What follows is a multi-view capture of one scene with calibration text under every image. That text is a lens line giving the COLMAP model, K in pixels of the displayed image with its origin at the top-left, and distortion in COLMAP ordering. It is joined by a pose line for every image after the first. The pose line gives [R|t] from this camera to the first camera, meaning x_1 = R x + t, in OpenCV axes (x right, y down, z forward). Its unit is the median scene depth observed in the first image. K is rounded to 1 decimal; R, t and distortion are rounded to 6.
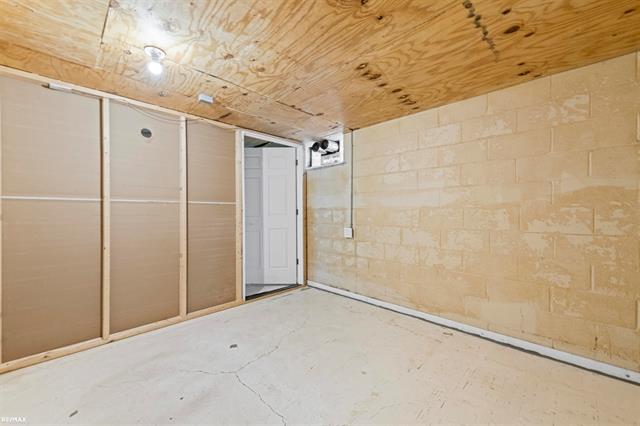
lens RADIAL K [[257.9, 0, 319.7], [0, 257.9, 211.4], [0, 0, 1]] dist [0.000581, 0.000068]
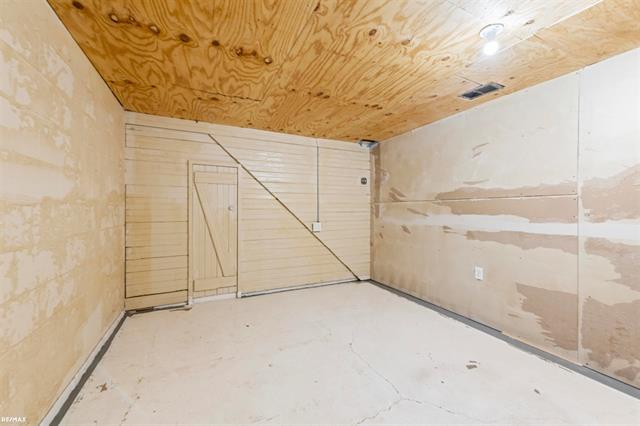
lens RADIAL K [[257.9, 0, 319.5], [0, 257.9, 213.1], [0, 0, 1]] dist [0.000581, 0.000068]
pose [[-0.942162, -0.005168, 0.335119, -0.346162], [-0.002423, 0.999960, 0.008608, 0.005843], [-0.335150, 0.007298, -0.942137, 1.852139]]
